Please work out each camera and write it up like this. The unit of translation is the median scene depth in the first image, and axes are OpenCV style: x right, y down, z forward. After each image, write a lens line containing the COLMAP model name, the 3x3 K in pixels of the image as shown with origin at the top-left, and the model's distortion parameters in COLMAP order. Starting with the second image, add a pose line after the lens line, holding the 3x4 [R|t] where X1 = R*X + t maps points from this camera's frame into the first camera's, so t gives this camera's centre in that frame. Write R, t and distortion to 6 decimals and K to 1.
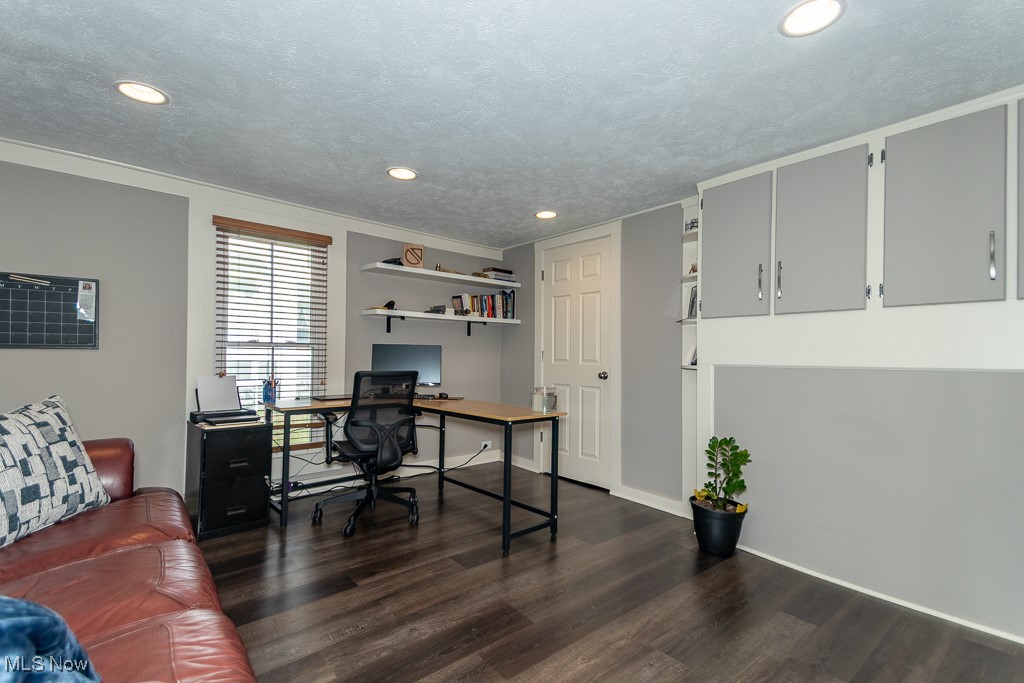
lens RADIAL K [[467.6, 0, 510.3], [0, 467.6, 344.5], [0, 0, 1]] dist [0.054616, -0.014062]
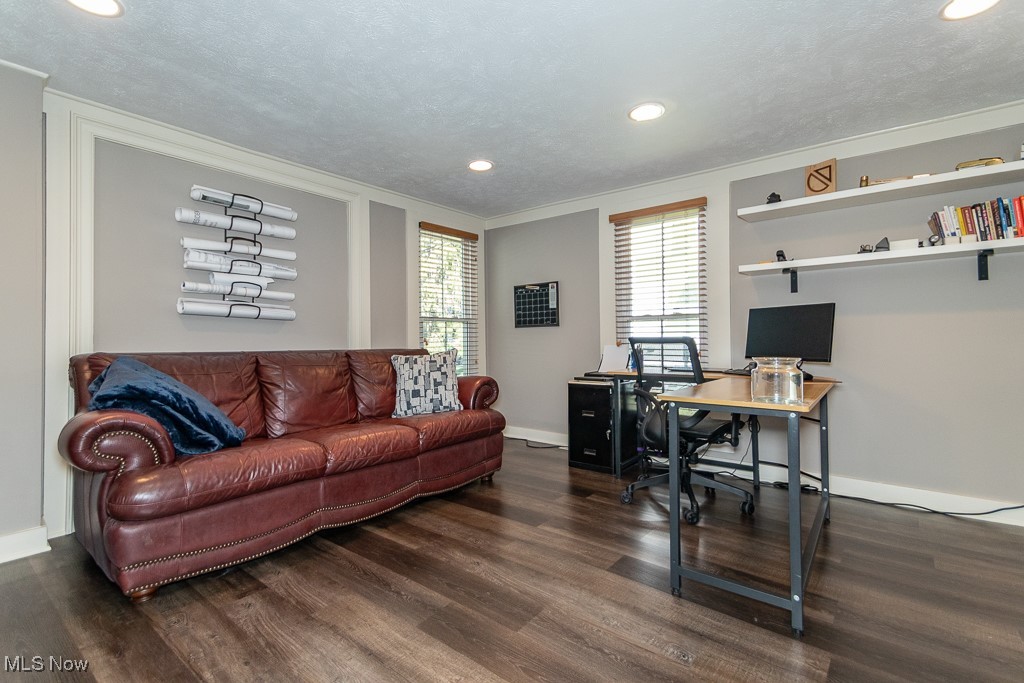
lens RADIAL K [[467.6, 0, 502.7], [0, 467.6, 327.0], [0, 0, 1]] dist [0.054616, -0.014062]
pose [[0.180316, -0.043612, -0.982641, 0.590610], [0.033032, 0.998722, -0.038265, 0.064962], [0.983054, -0.025559, 0.181526, 0.572630]]
